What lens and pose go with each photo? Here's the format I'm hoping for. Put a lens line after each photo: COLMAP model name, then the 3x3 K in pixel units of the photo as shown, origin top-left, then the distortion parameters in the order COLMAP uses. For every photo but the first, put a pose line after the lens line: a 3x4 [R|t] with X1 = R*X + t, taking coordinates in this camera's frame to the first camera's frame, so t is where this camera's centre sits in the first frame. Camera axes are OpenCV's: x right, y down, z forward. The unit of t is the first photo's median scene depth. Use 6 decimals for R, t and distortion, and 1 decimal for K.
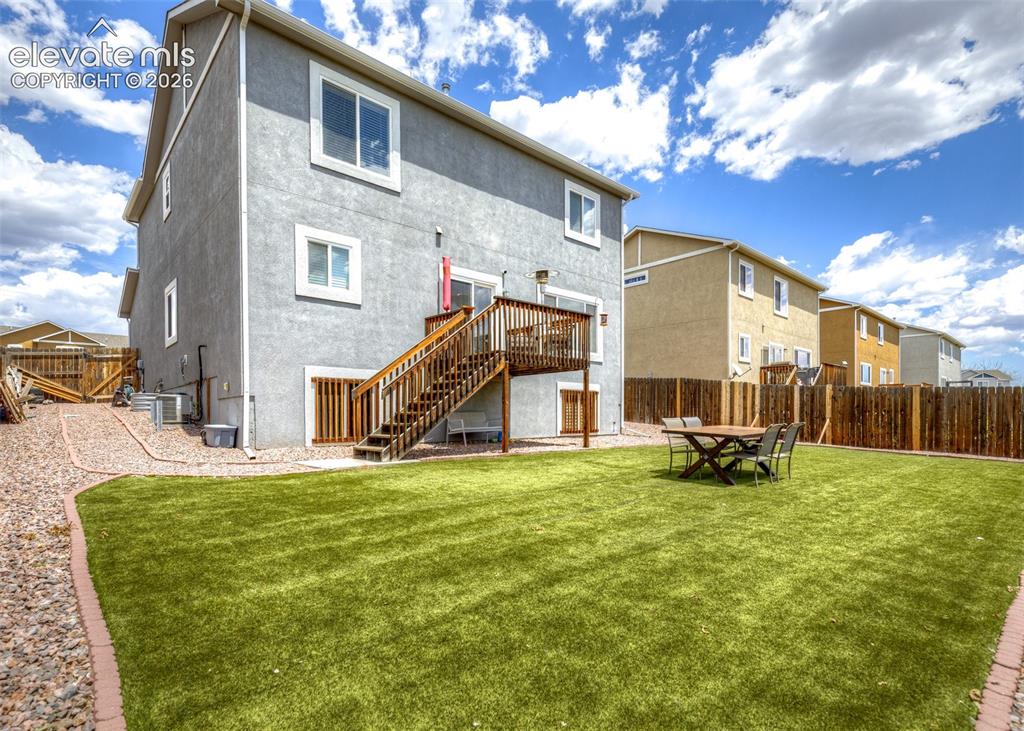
lens RADIAL K [[501.4, 0, 505.8], [0, 501.4, 417.2], [0, 0, 1]] dist [0.001668, 0.000488]
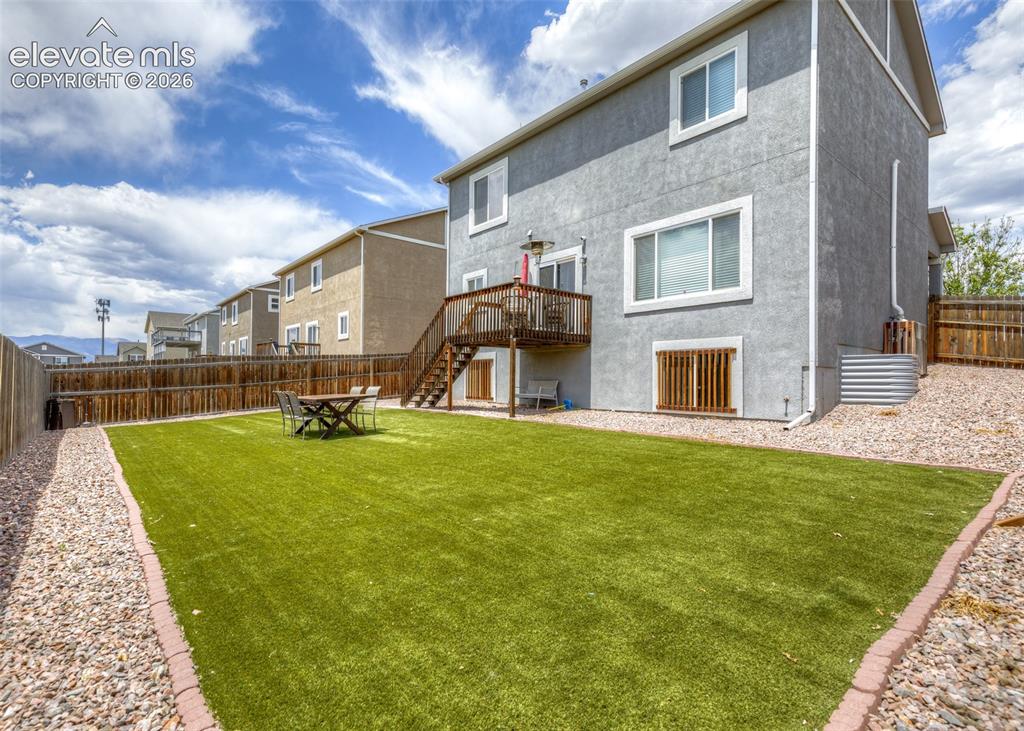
lens RADIAL K [[501.4, 0, 512.2], [0, 501.4, 373.4], [0, 0, 1]] dist [0.001668, 0.000488]
pose [[-0.015690, -0.014204, -0.999776, 0.982840], [-0.006596, 0.999879, -0.014102, -0.010639], [0.999855, 0.006374, -0.015781, 0.880836]]
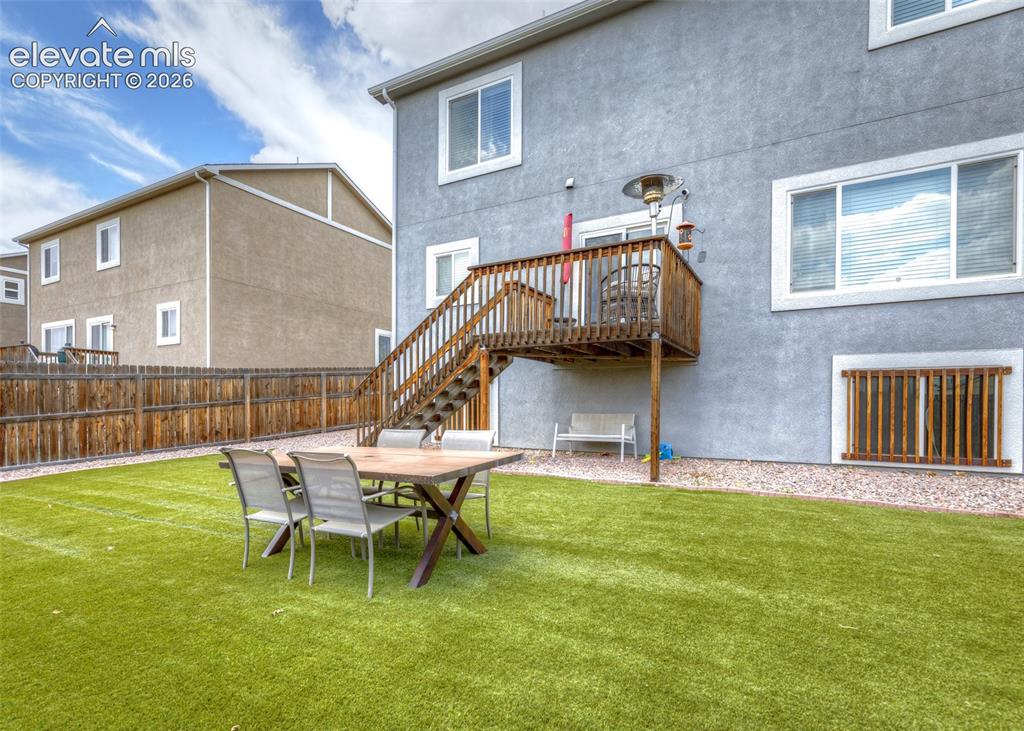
lens RADIAL K [[501.4, 0, 451.6], [0, 501.4, 417.1], [0, 0, 1]] dist [0.001668, 0.000488]
pose [[0.306039, 0.018353, -0.951842, 0.518945], [-0.010210, 0.999820, 0.015996, -0.014583], [0.951964, 0.004823, 0.306171, 0.531516]]
